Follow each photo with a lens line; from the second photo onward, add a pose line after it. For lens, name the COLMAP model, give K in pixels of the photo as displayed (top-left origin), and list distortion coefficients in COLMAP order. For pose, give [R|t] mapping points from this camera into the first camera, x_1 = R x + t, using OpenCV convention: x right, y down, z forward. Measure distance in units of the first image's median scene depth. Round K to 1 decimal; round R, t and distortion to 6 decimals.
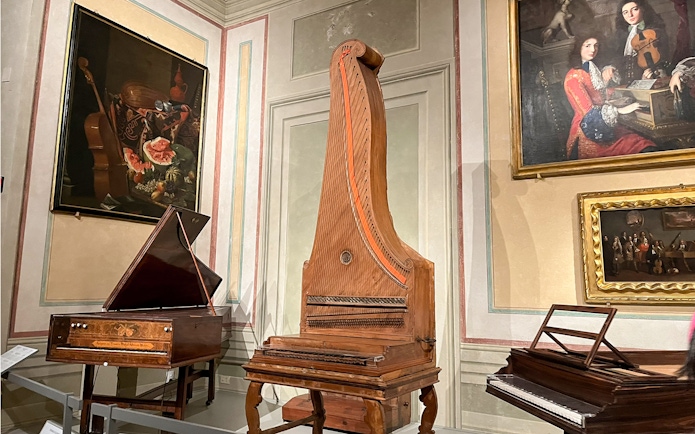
lens RADIAL K [[507.1, 0, 347.5], [0, 507.1, 217.0], [0, 0, 1]] dist [0.002287, -0.001995]
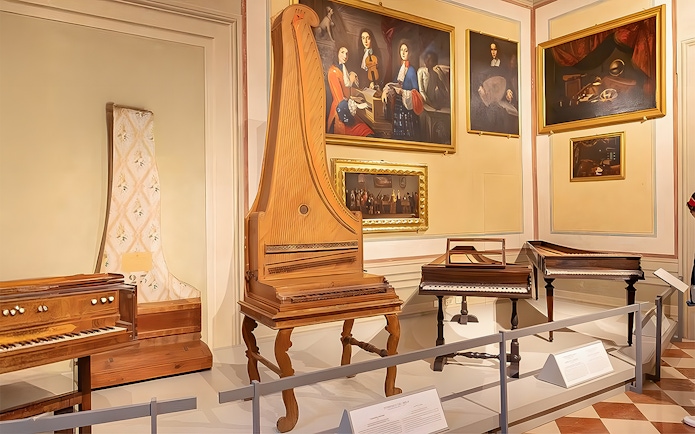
lens RADIAL K [[507.1, 0, 347.5], [0, 507.1, 217.0], [0, 0, 1]] dist [0.002287, -0.001995]
pose [[0.426746, -0.032974, 0.903770, -0.828313], [-0.104533, 0.990838, 0.085510, -0.010018], [-0.898310, -0.130965, 0.419390, 0.360182]]
